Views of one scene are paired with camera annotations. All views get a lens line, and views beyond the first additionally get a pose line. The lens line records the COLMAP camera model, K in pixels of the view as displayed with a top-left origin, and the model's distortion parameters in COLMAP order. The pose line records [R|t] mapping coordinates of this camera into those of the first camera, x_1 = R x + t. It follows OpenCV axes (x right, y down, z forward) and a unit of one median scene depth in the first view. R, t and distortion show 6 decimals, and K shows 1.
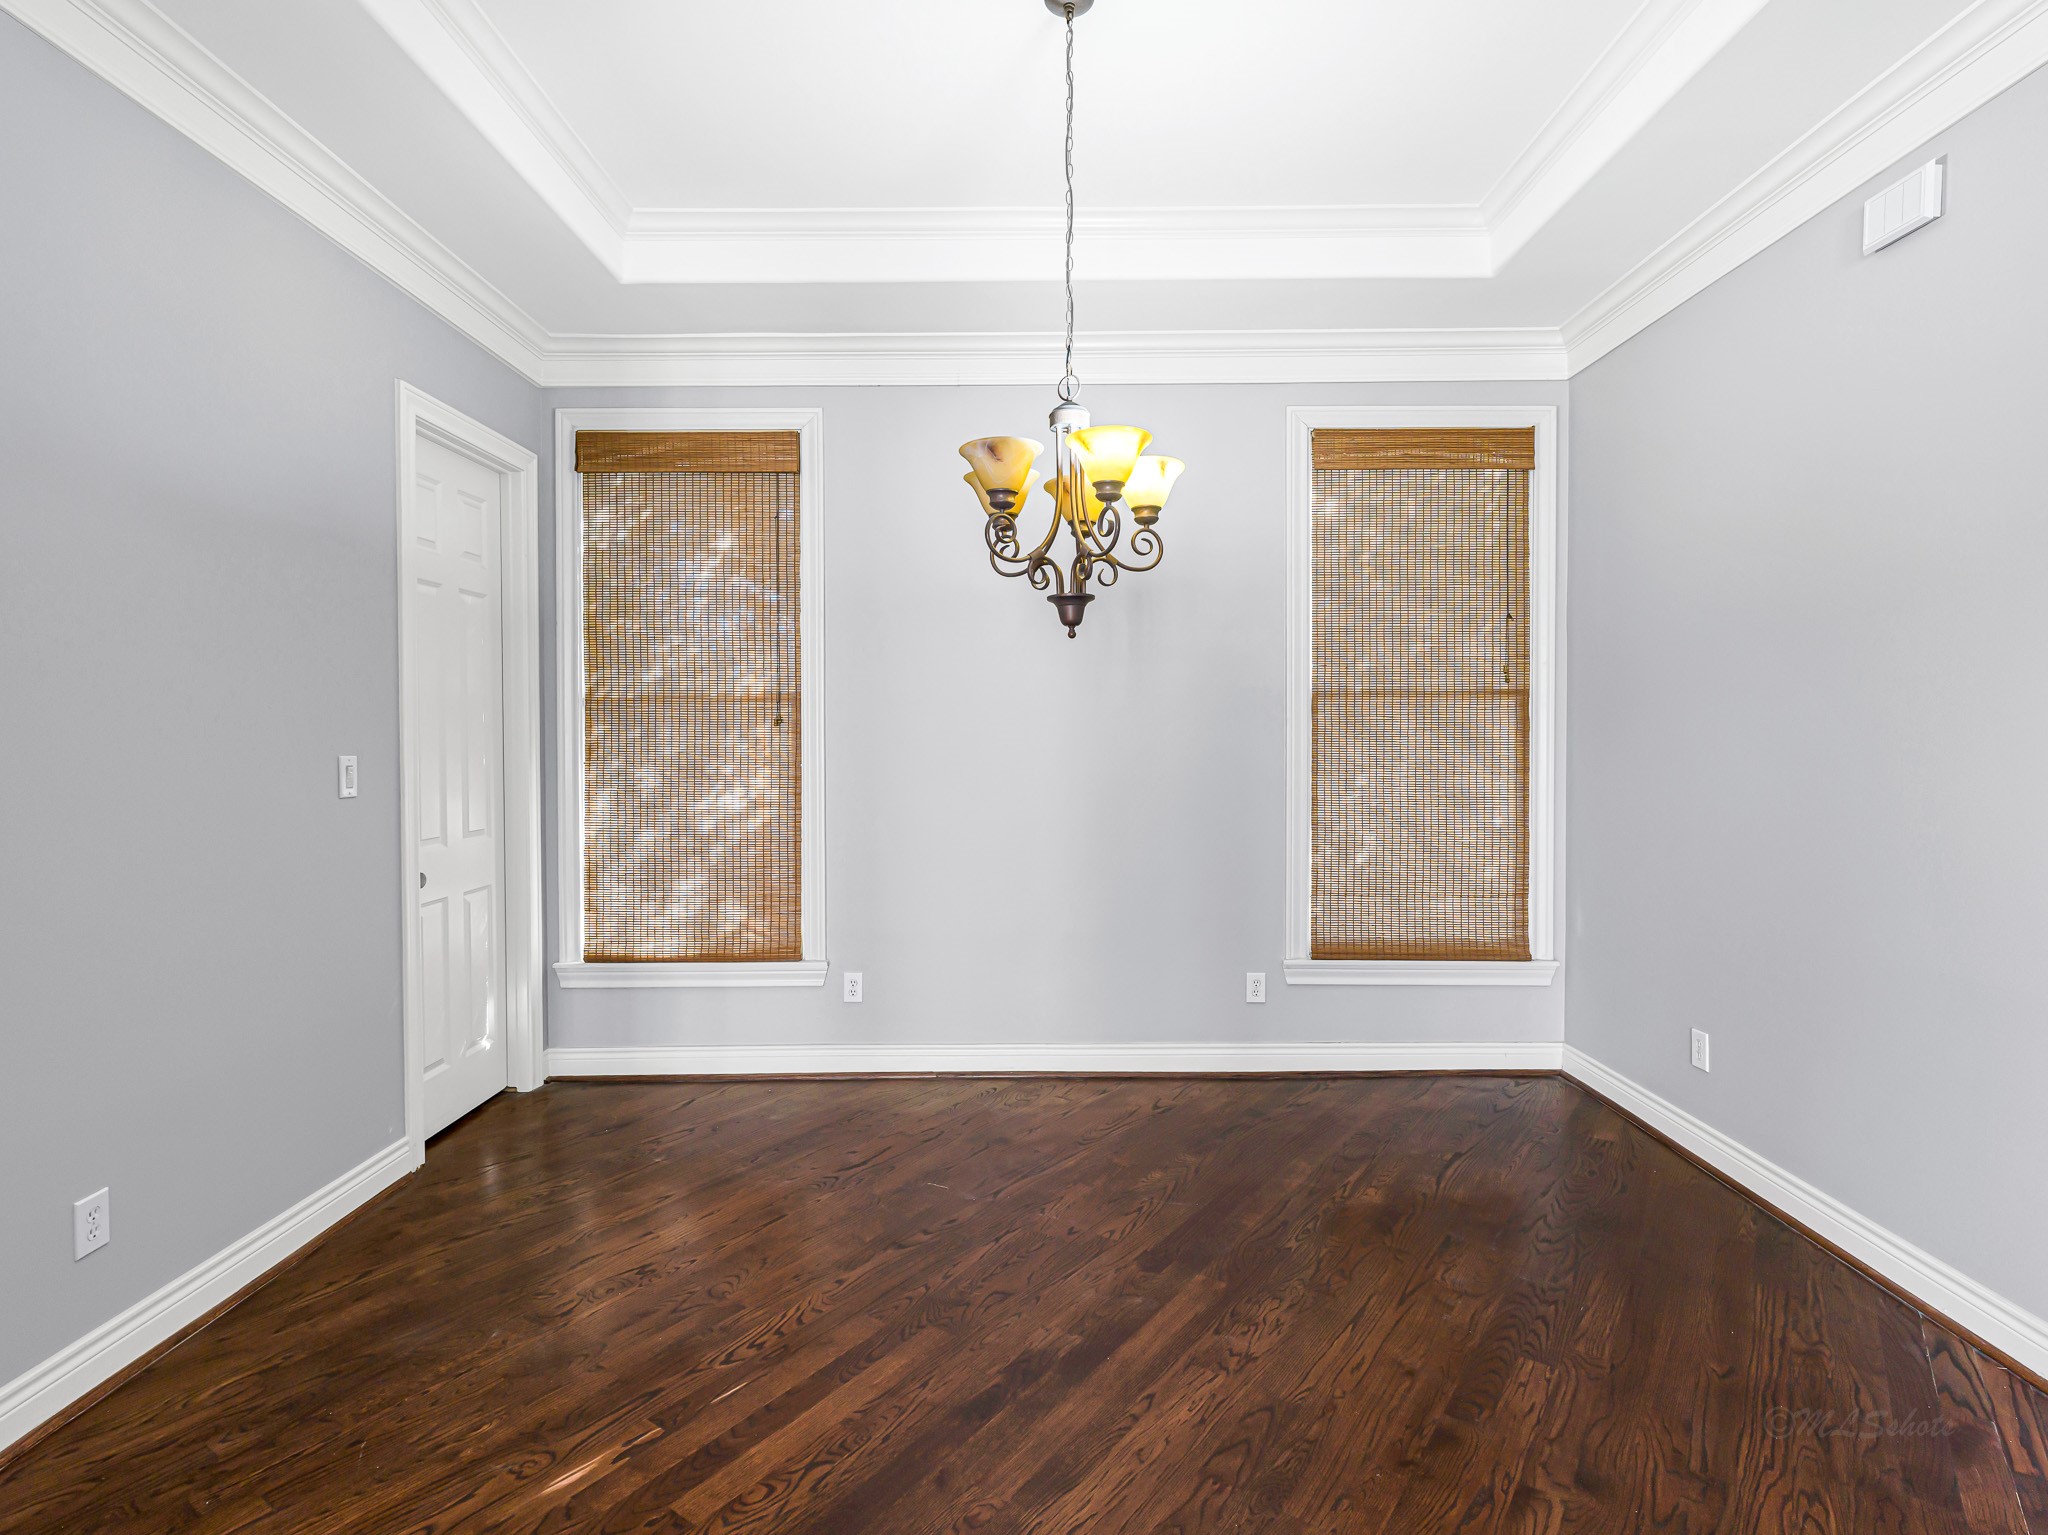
lens RADIAL K [[1087.4, 0, 1027.7], [0, 1087.4, 750.1], [0, 0, 1]] dist [0.001345, -0.001385]
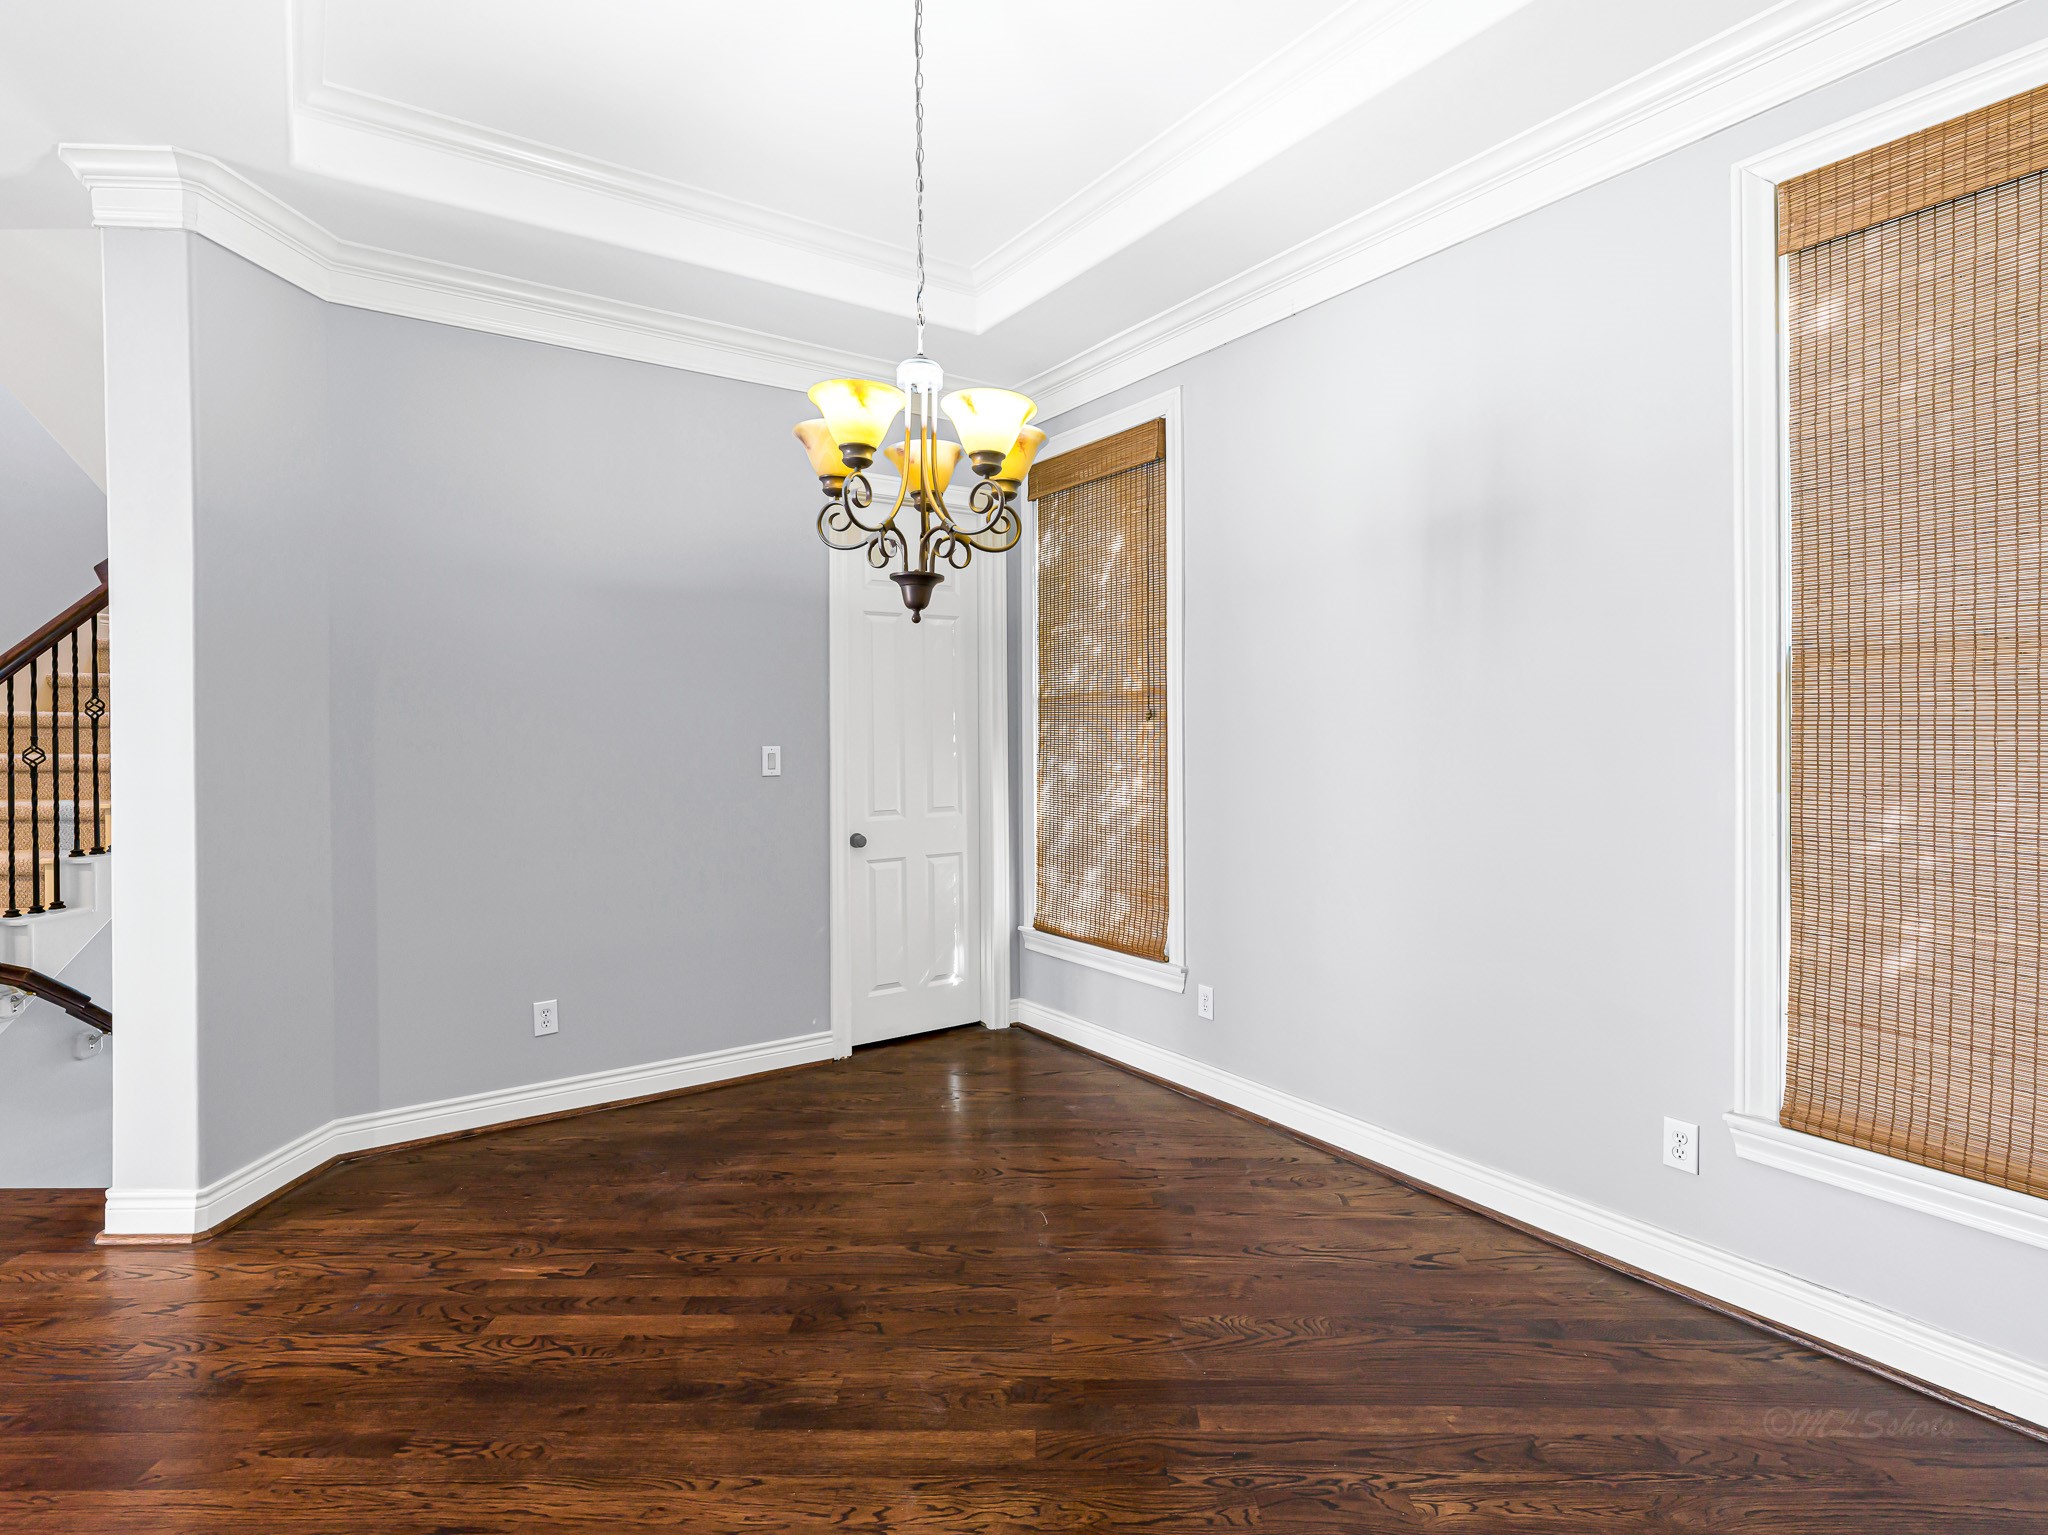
lens RADIAL K [[1045.4, 0, 1023.4], [0, 1045.4, 743.8], [0, 0, 1]] dist [-0.000619, -0.001474]
pose [[0.561025, 0.008920, -0.827751, 0.493019], [-0.006482, 0.999959, 0.006382, -0.006857], [0.827774, 0.001784, 0.561059, 0.372341]]
